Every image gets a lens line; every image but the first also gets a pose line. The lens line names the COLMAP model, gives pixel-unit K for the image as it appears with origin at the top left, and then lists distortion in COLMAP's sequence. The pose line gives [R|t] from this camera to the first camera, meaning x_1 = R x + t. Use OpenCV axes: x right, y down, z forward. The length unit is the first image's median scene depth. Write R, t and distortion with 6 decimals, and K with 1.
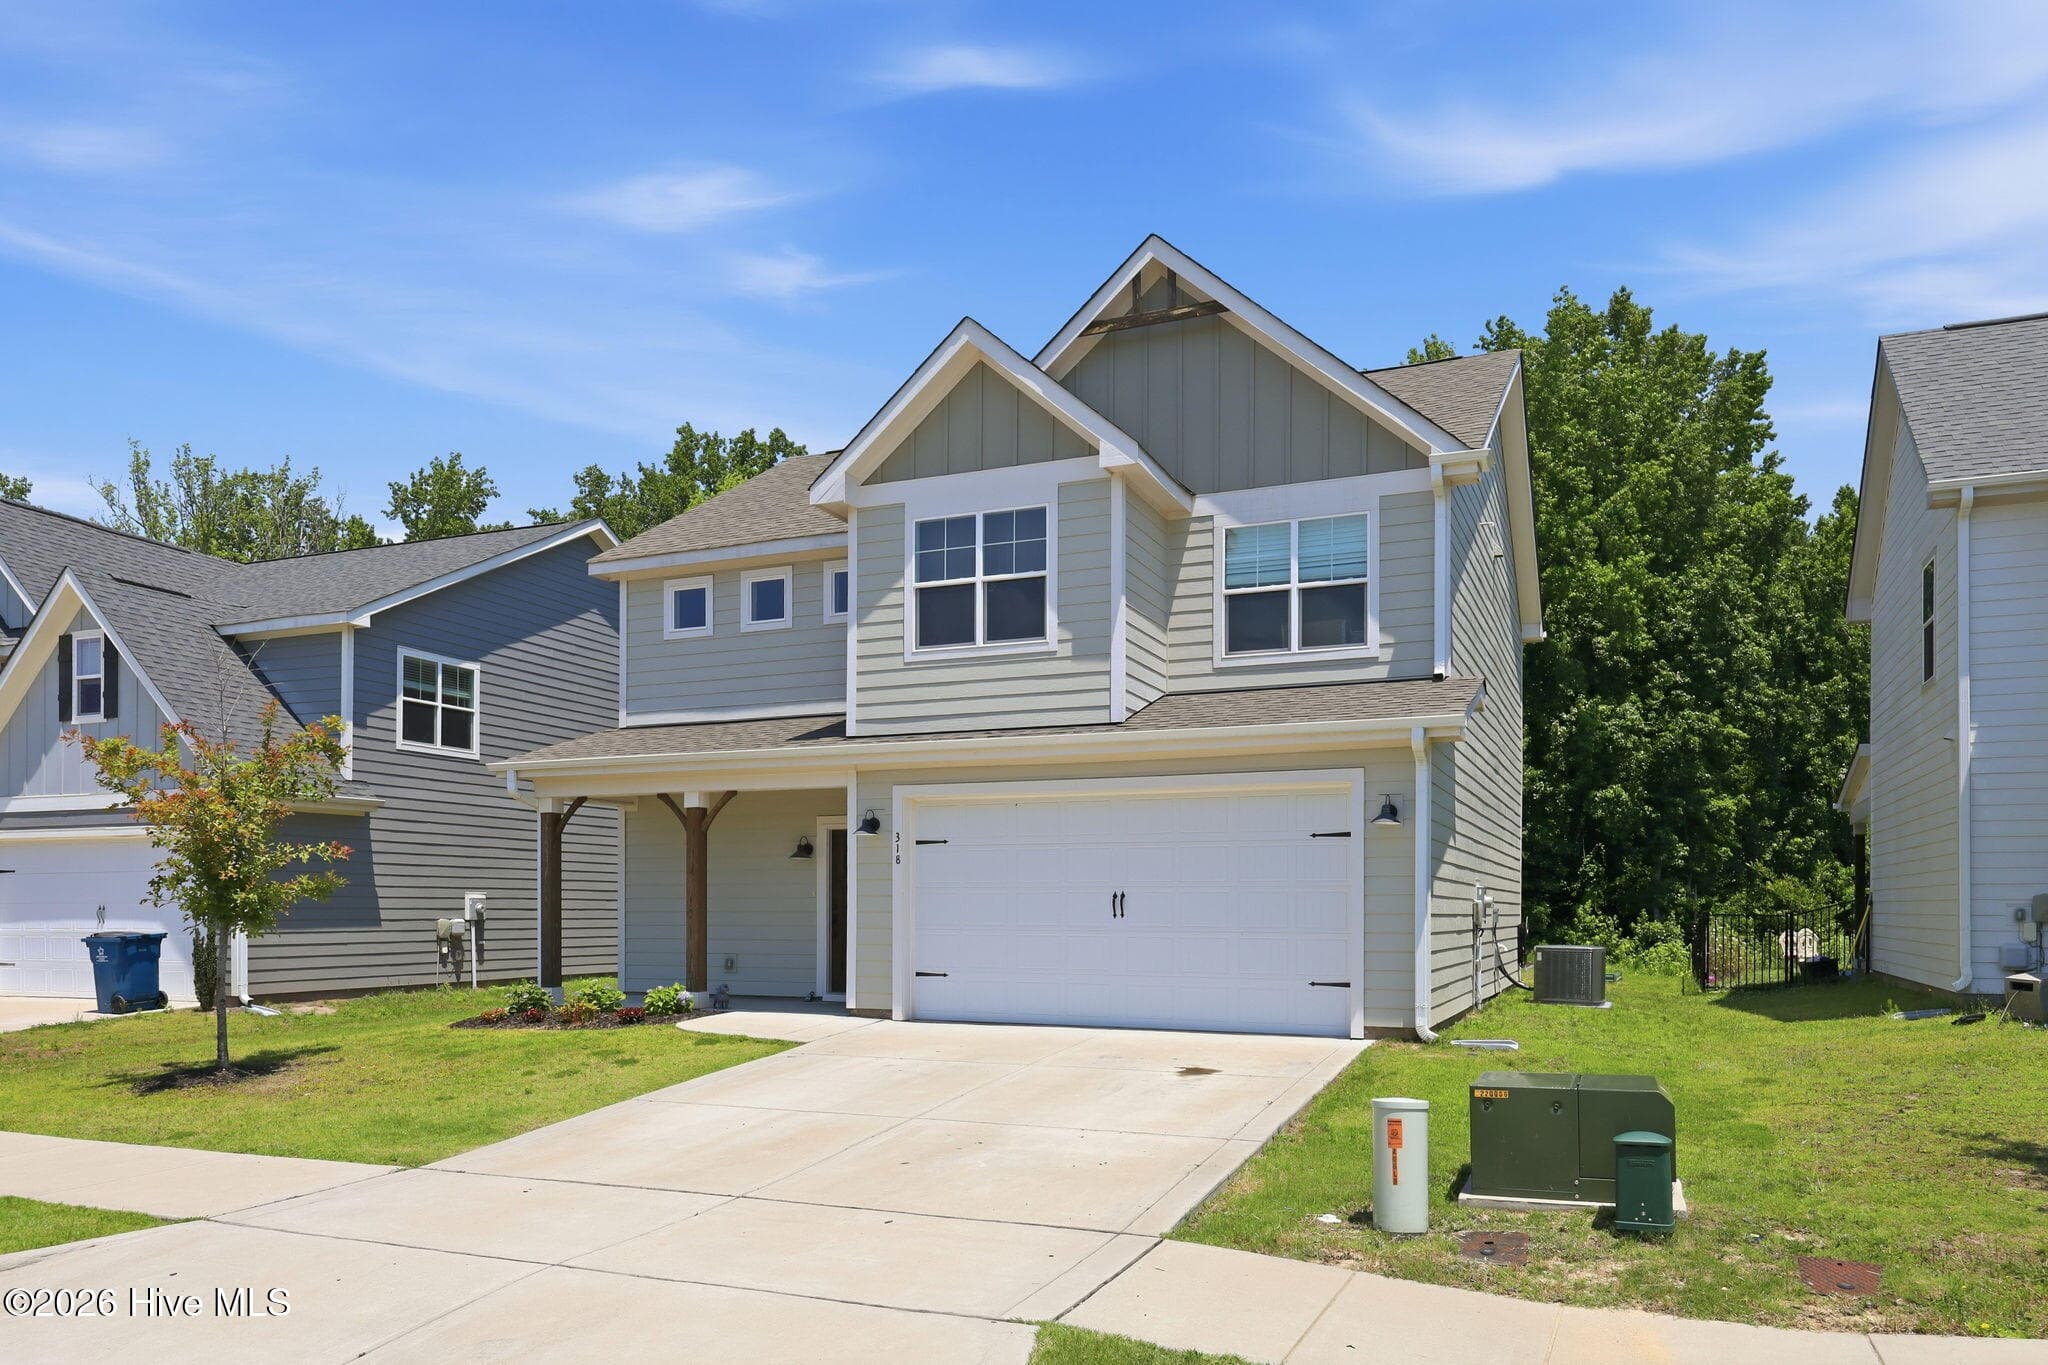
lens RADIAL K [[1399.4, 0, 1031.5], [0, 1399.4, 917.3], [0, 0, 1]] dist [-0.024023, 0.033114]
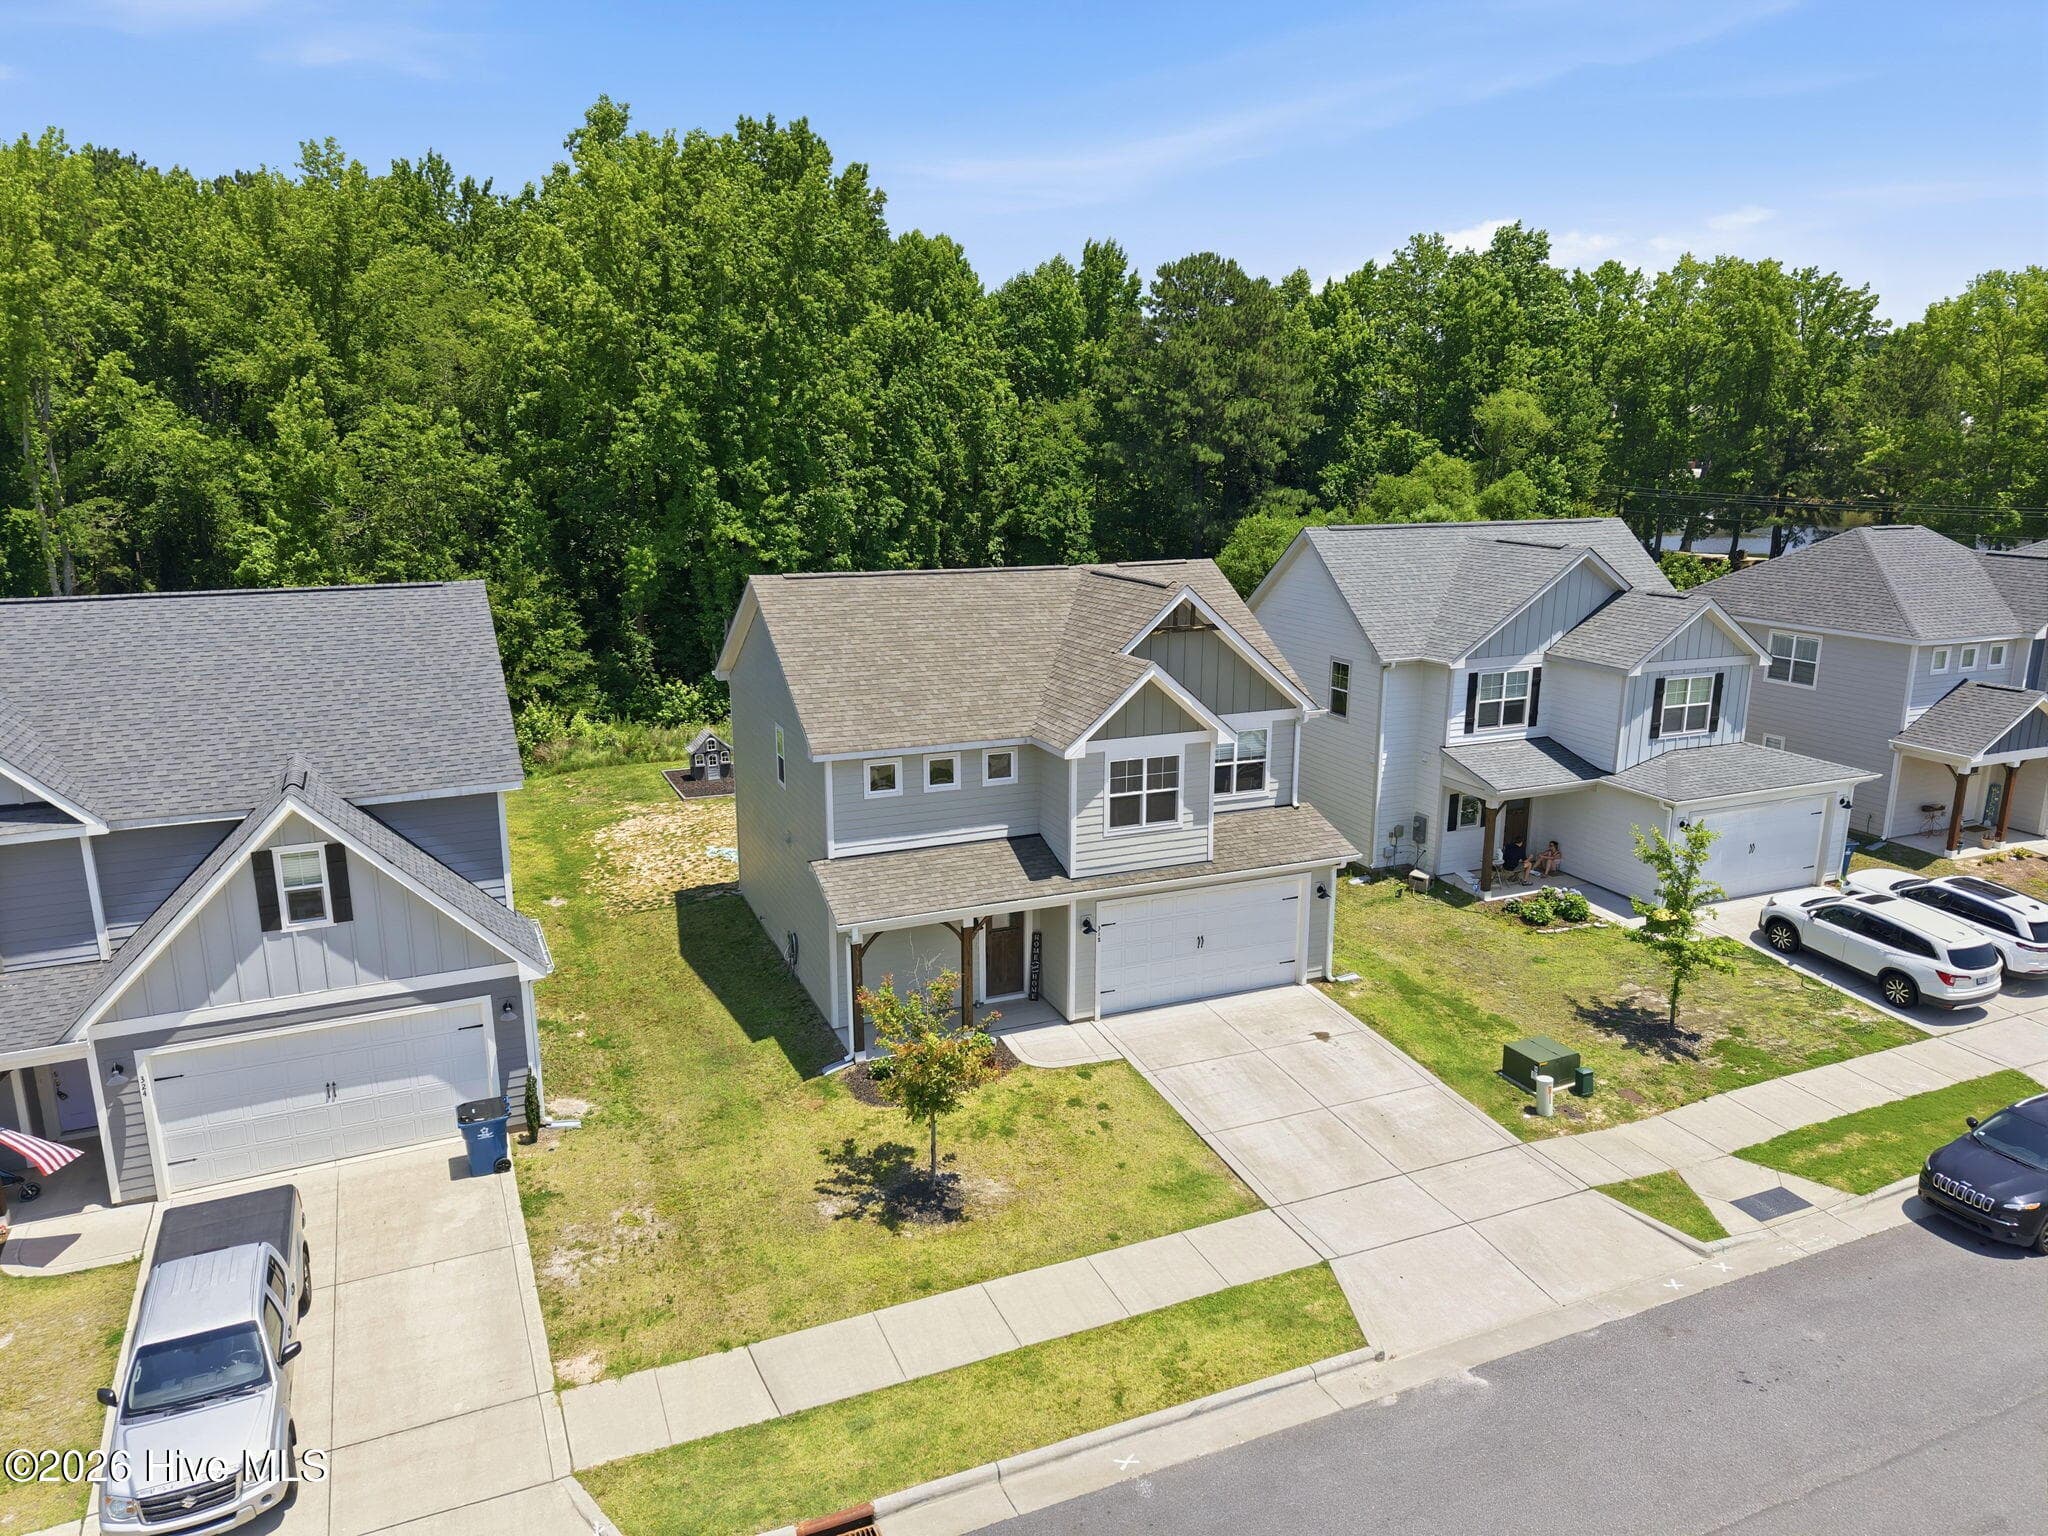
lens RADIAL K [[1372.6, 0, 1033.3], [0, 1372.6, 756.4], [0, 0, 1]] dist [0.018532, -0.017675]
pose [[0.683424, -0.169956, 0.709962, -1.403556], [0.001751, 0.972901, 0.231215, -0.698107], [-0.730019, -0.156774, 0.665202, -0.103215]]
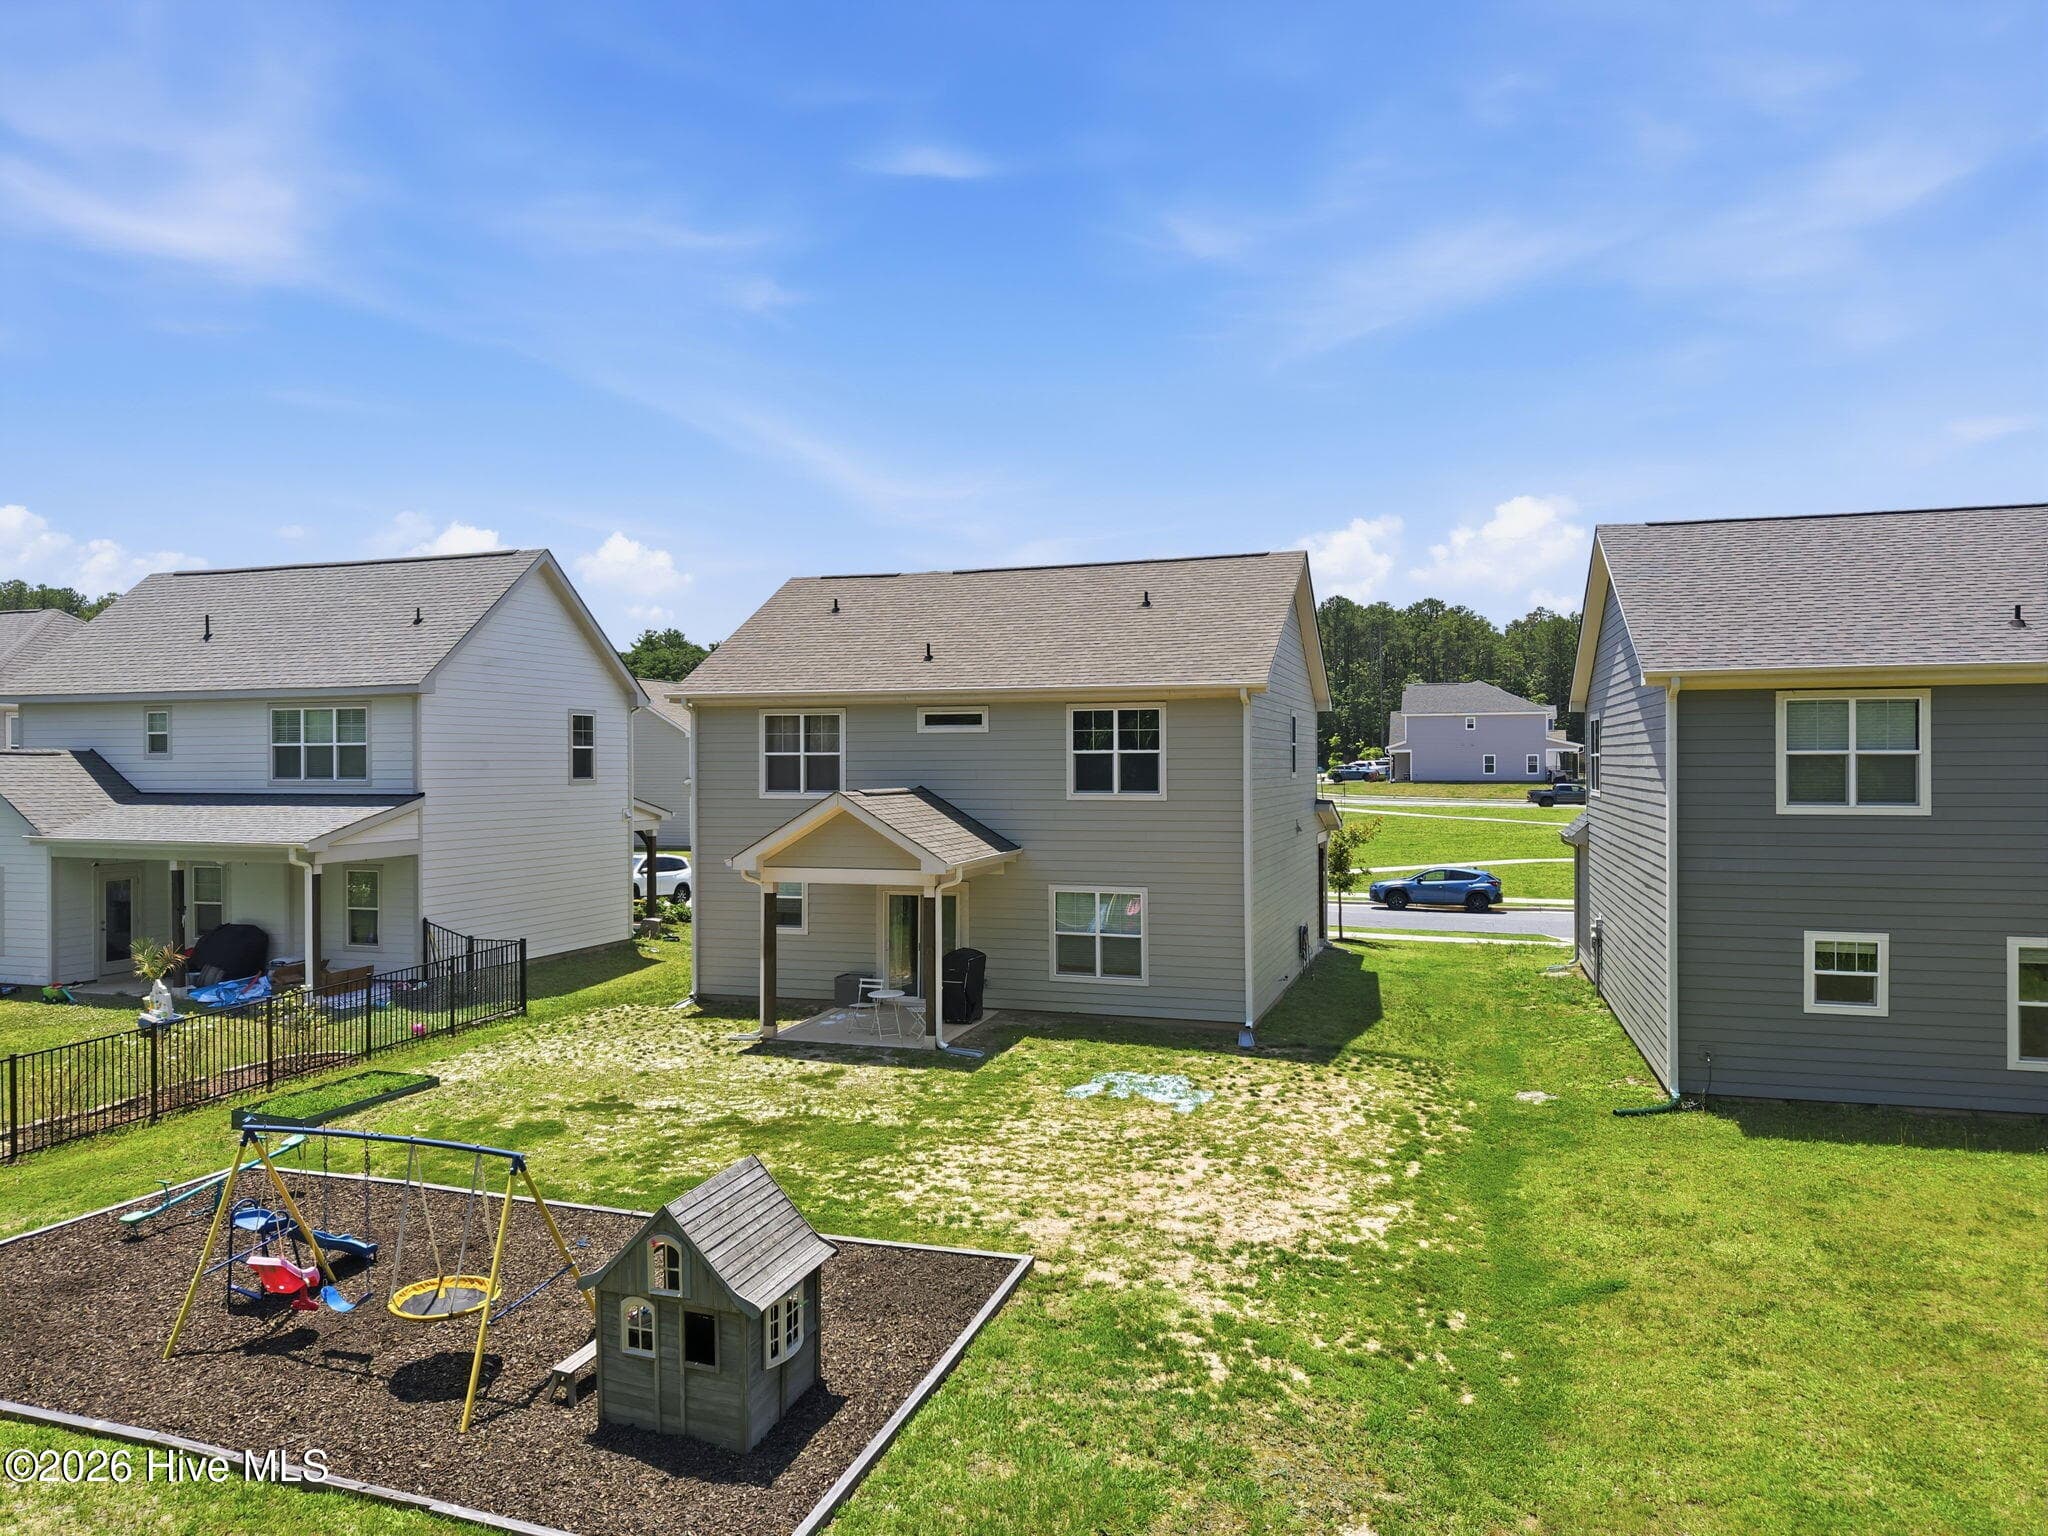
lens RADIAL K [[1372.6, 0, 1028.4], [0, 1372.6, 757.3], [0, 0, 1]] dist [0.018532, -0.017675]
pose [[-0.996065, 0.000617, -0.088621, 0.259526], [0.000620, 1.000000, 0.000001, -0.229839], [0.088621, -0.000054, -0.996065, 3.272030]]
